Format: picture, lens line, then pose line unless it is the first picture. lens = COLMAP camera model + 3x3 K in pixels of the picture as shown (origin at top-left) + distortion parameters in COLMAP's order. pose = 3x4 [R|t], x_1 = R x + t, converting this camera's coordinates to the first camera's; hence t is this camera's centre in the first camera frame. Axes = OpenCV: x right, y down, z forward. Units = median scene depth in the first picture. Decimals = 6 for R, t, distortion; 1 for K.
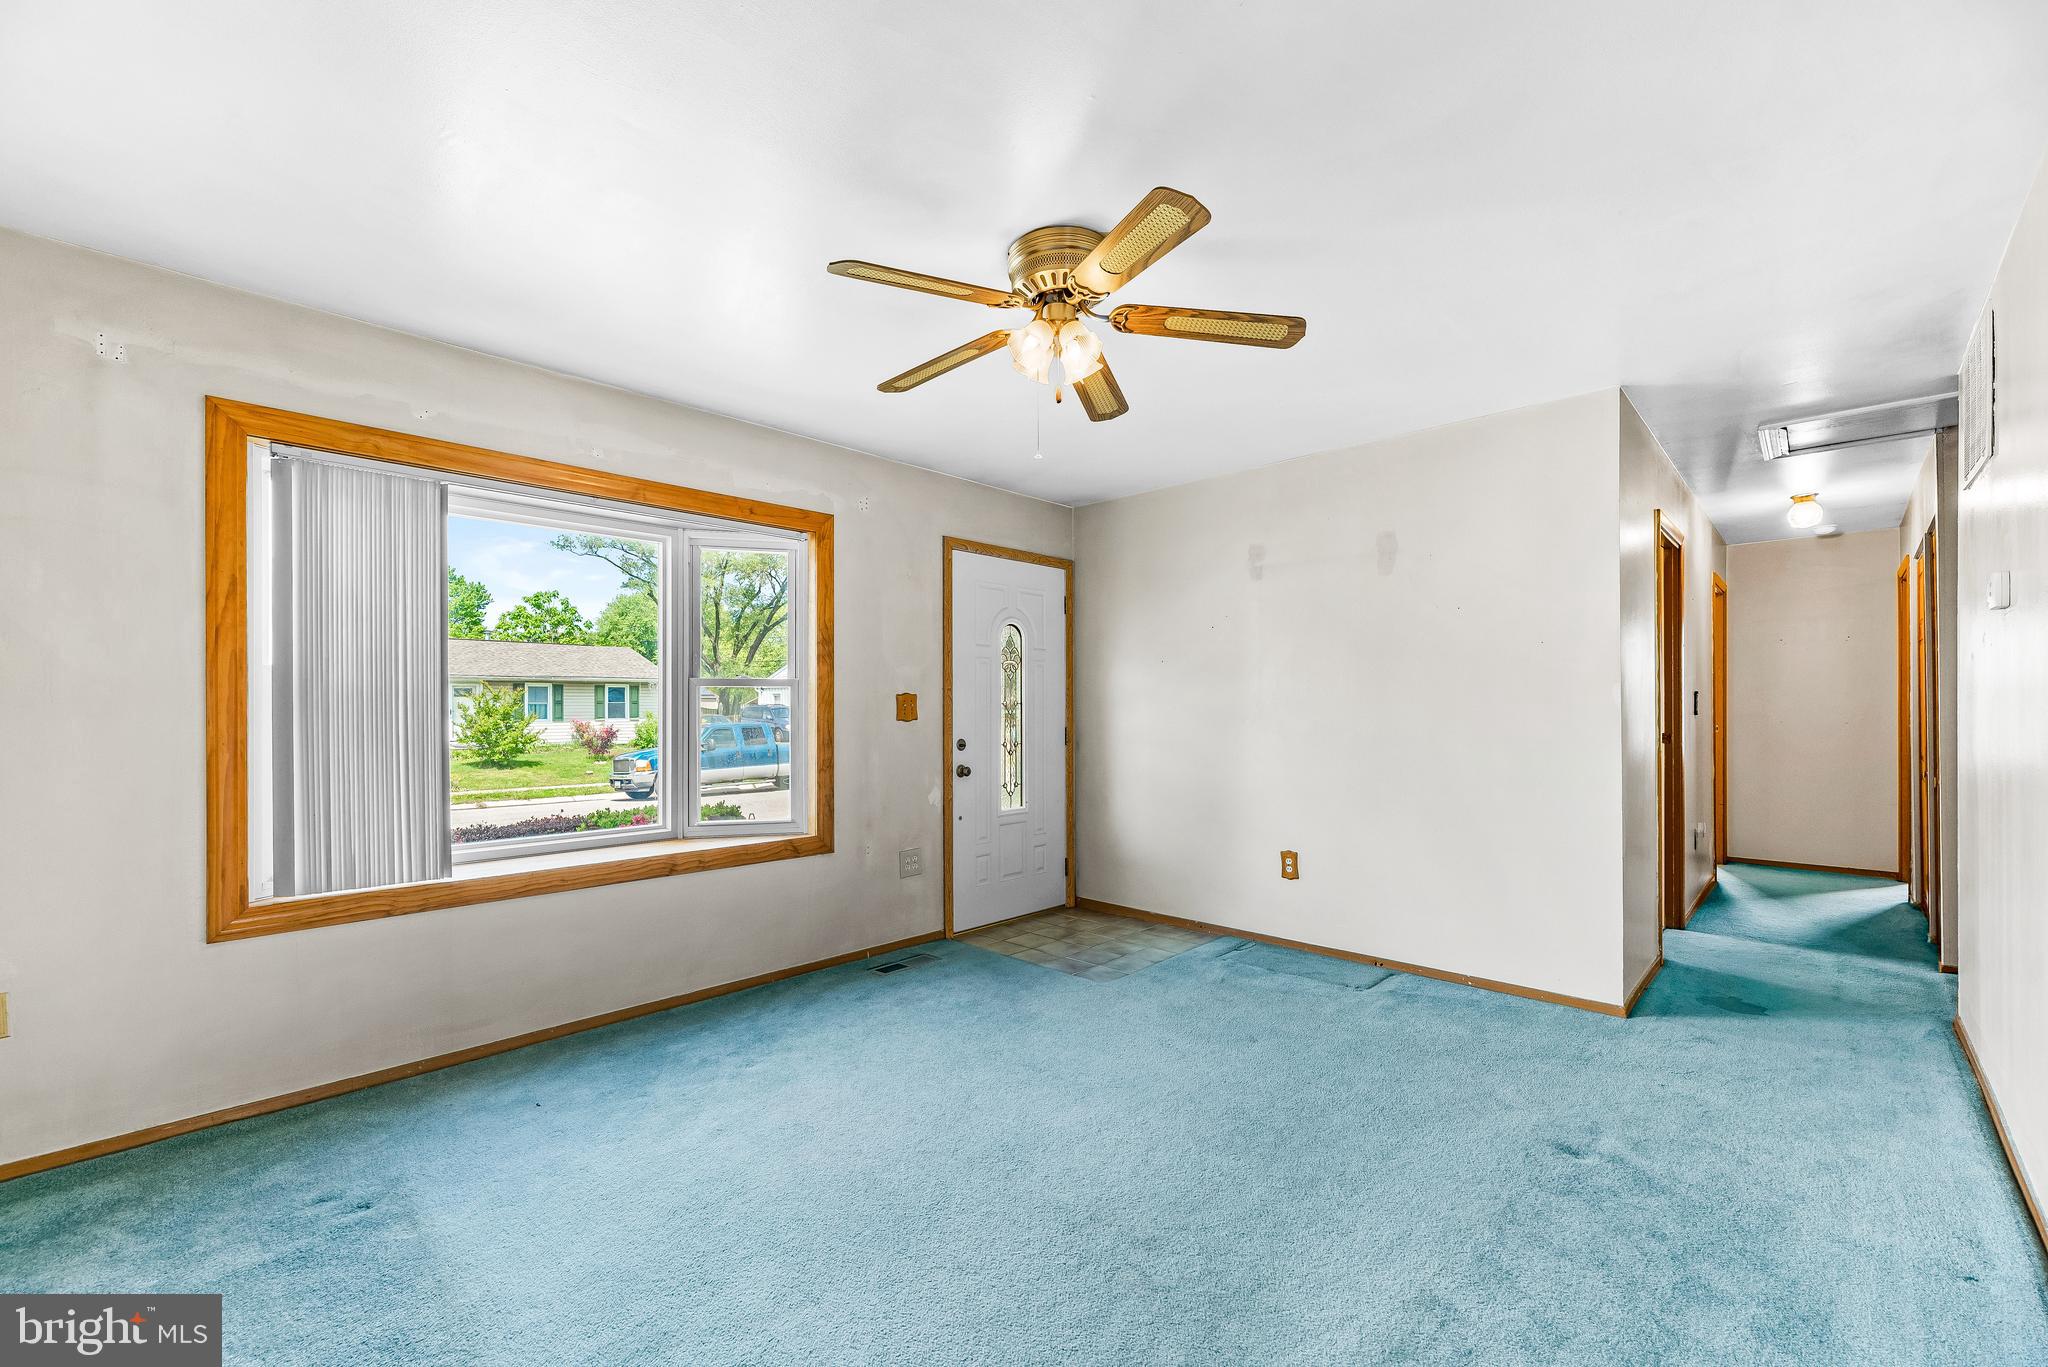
lens RADIAL K [[876.7, 0, 1032.7], [0, 876.7, 705.8], [0, 0, 1]] dist [0.000935, -0.000028]
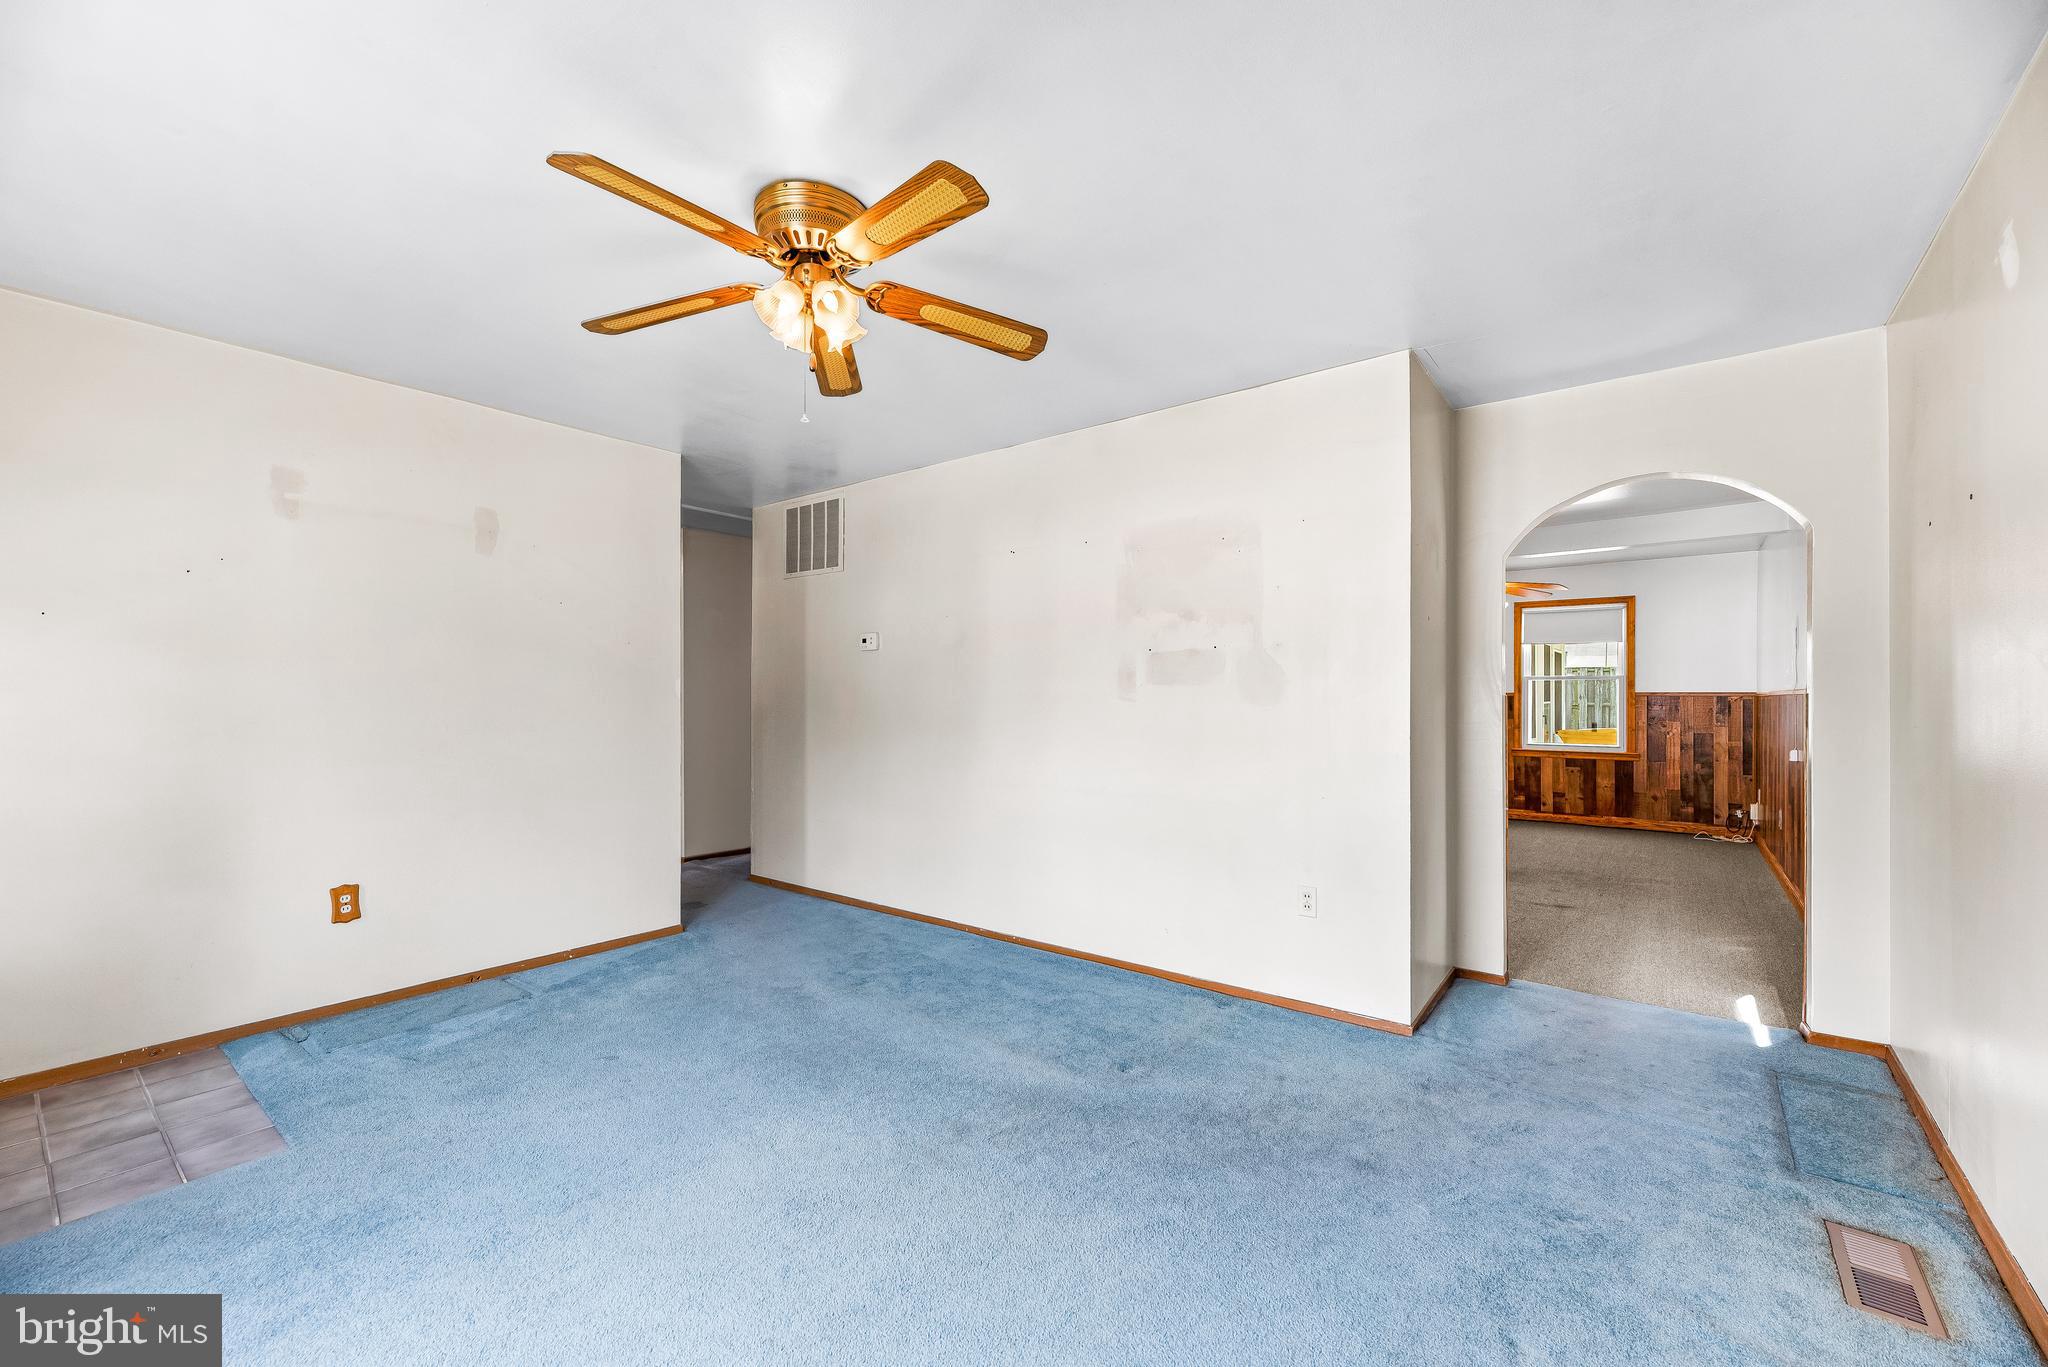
lens RADIAL K [[831.3, 0, 1022.7], [0, 831.3, 698.0], [0, 0, 1]] dist [0.000044, 0.000070]
pose [[-0.093274, -0.002458, 0.995637, -0.517590], [0.006558, 0.999974, 0.003083, 0.004855], [-0.995619, 0.006817, -0.093256, 0.516517]]
